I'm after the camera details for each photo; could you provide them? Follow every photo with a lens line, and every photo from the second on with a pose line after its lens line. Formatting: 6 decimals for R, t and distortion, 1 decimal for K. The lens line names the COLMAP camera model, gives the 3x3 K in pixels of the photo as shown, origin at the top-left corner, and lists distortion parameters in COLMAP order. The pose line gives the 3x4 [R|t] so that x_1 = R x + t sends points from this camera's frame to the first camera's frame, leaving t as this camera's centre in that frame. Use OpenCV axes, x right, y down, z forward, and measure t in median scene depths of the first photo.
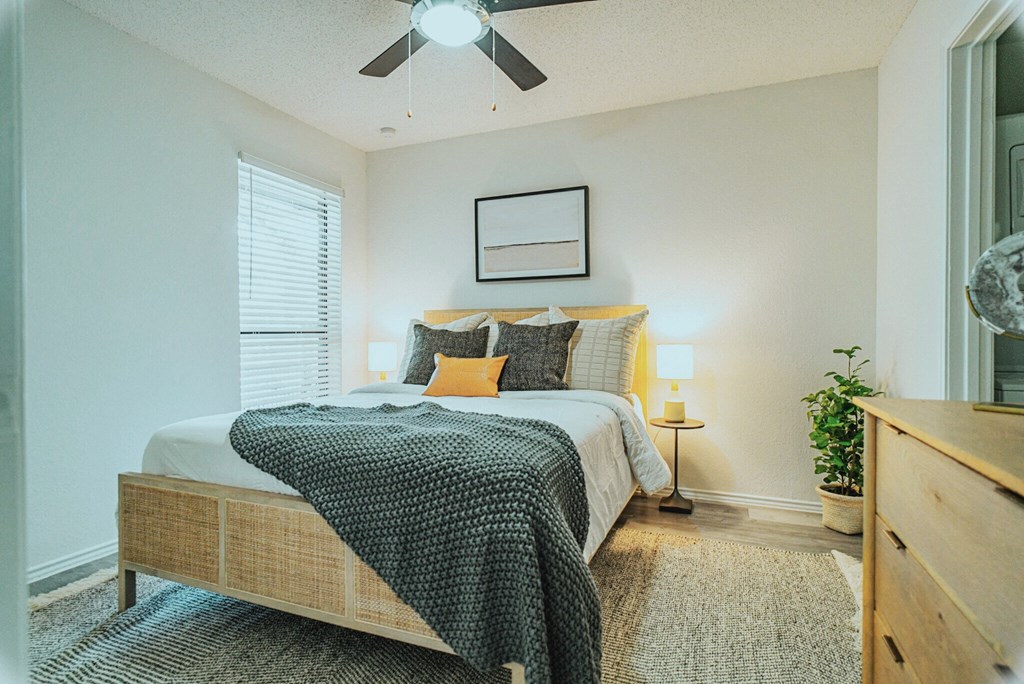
lens RADIAL K [[508.6, 0, 522.4], [0, 508.6, 339.0], [0, 0, 1]] dist [-0.002642, -0.000075]
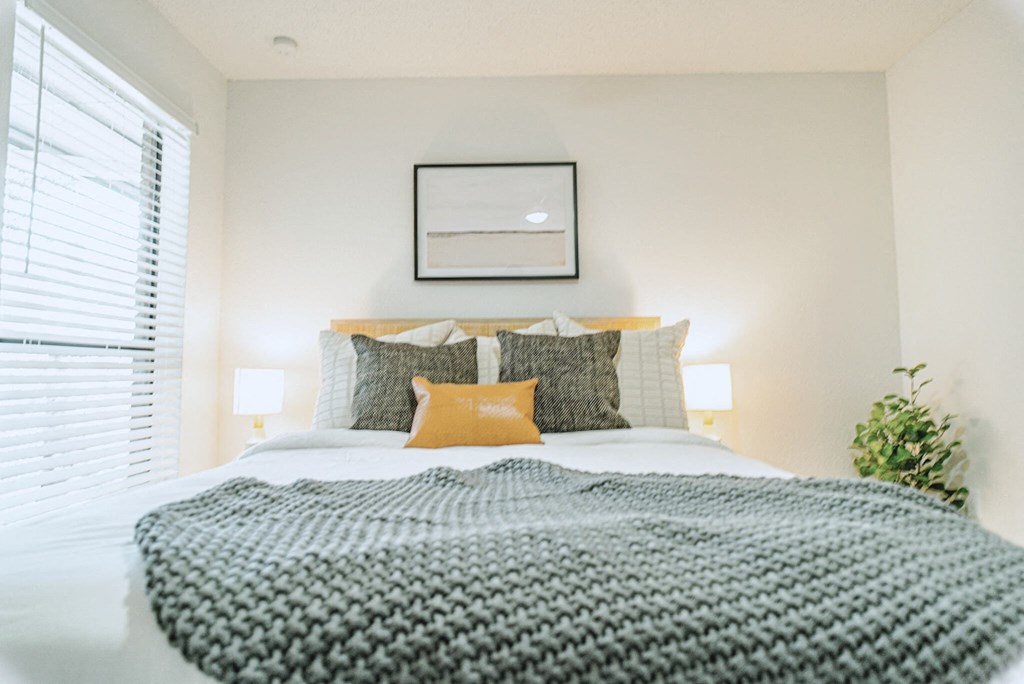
lens RADIAL K [[532.6, 0, 514.6], [0, 532.6, 343.2], [0, 0, 1]] dist [-0.001908, -0.000354]
pose [[0.930634, 0.017396, 0.365538, -0.265724], [0.007656, 0.997726, -0.066972, 0.027484], [-0.365872, 0.065125, 0.928384, 0.321207]]
